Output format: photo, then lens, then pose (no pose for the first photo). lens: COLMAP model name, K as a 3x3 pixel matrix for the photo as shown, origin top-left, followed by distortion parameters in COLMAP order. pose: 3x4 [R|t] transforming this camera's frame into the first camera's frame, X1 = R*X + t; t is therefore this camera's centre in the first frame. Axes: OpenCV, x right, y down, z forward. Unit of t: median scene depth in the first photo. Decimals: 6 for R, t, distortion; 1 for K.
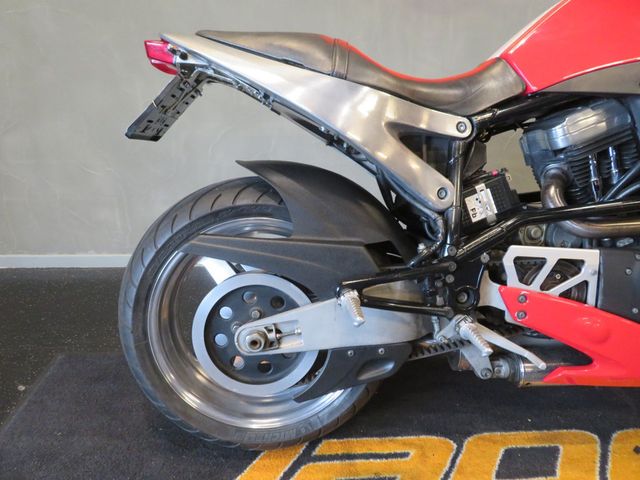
lens RADIAL K [[456.5, 0, 320.2], [0, 456.5, 243.1], [0, 0, 1]] dist [-0.007156, 0.005629]
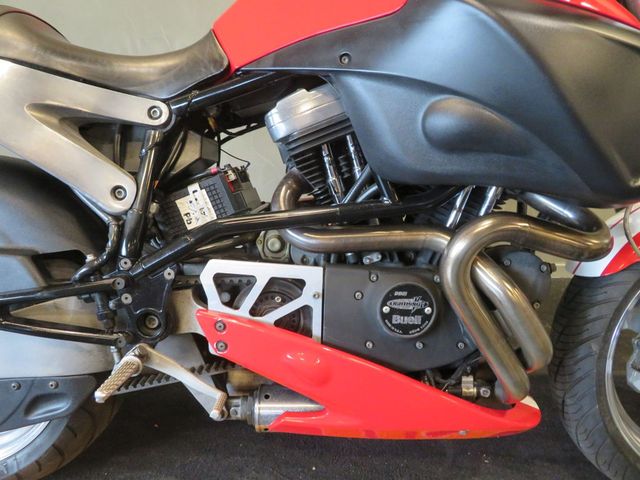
lens RADIAL K [[456.5, 0, 320.2], [0, 456.5, 243.1], [0, 0, 1]] dist [-0.007156, 0.005629]
pose [[0.998819, 0.022308, -0.043152, 0.631379], [-0.022870, 0.999659, -0.012579, -0.017515], [0.042856, 0.013551, 0.998989, 0.199768]]
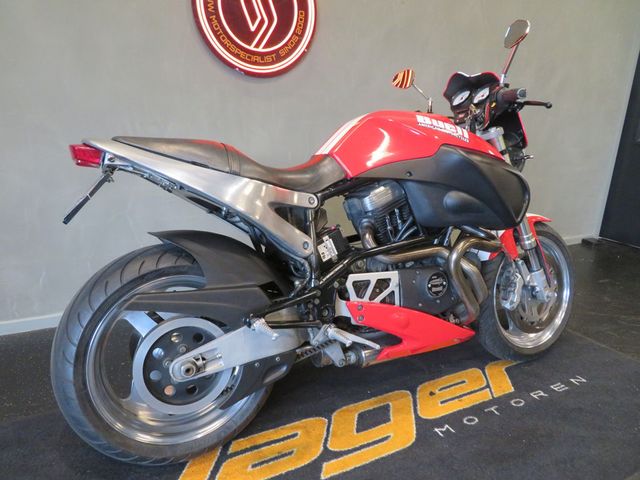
lens RADIAL K [[456.5, 0, 320.2], [0, 456.5, 243.1], [0, 0, 1]] dist [-0.007156, 0.005629]
pose [[0.907745, -0.088522, 0.410076, -0.293478], [0.116789, 0.992166, -0.044348, -0.042934], [-0.402938, 0.088150, 0.910973, -0.376327]]
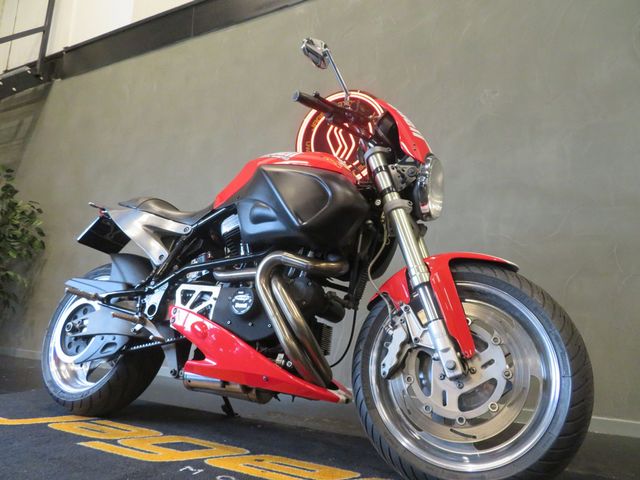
lens RADIAL K [[460.1, 0, 319.8], [0, 460.1, 242.7], [0, 0, 1]] dist [-0.005790, 0.000018]
pose [[0.860111, -0.056447, -0.506975, 1.759761], [-0.211952, 0.864459, -0.455837, 0.559405], [0.463989, 0.499524, 0.731566, -0.143897]]
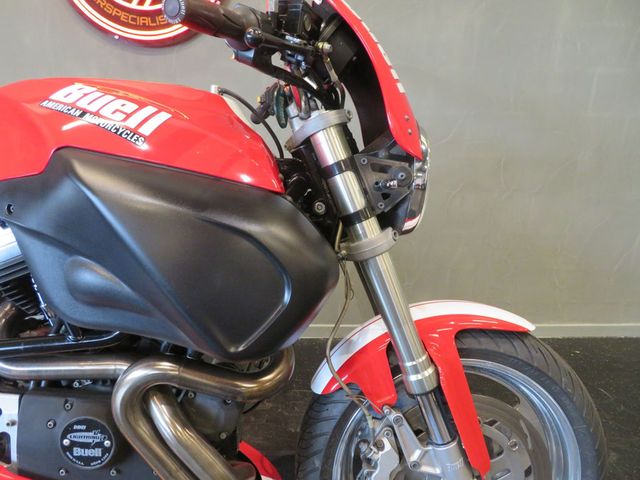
lens RADIAL K [[459.4, 0, 320.0], [0, 459.4, 240.0], [0, 0, 1]] dist [-0.018546, -0.000784]
pose [[0.999422, 0.023482, -0.024591, 1.150059], [-0.024903, 0.997938, -0.059154, -0.227598], [0.023151, 0.059732, 0.997946, 0.176047]]
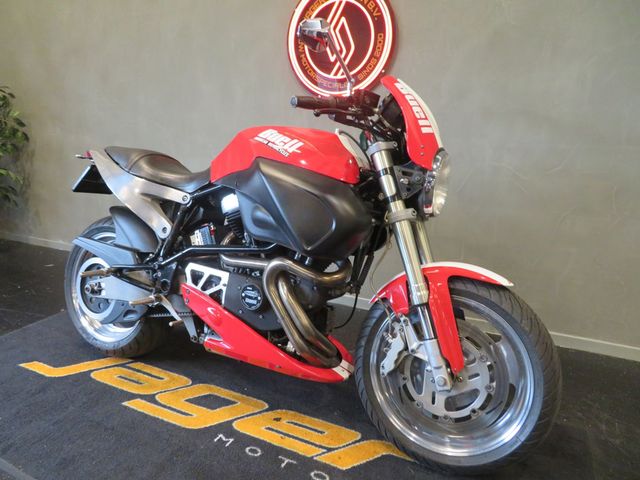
lens RADIAL K [[456.5, 0, 320.2], [0, 456.5, 243.1], [0, 0, 1]] dist [-0.007156, 0.005629]
pose [[0.868492, 0.127139, -0.479121, 1.715037], [-0.182958, 0.980521, -0.071455, -0.035851], [0.460703, 0.149717, 0.874836, -0.383230]]
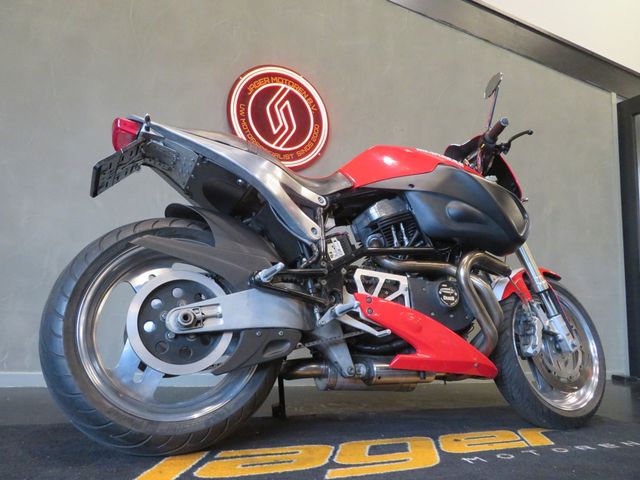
lens RADIAL K [[456.5, 0, 320.2], [0, 456.5, 243.1], [0, 0, 1]] dist [-0.007156, 0.005629]
pose [[0.918646, 0.105422, 0.380757, -0.289372], [0.093910, 0.877854, -0.469631, 0.630494], [-0.383758, 0.467182, 0.796537, -0.219043]]
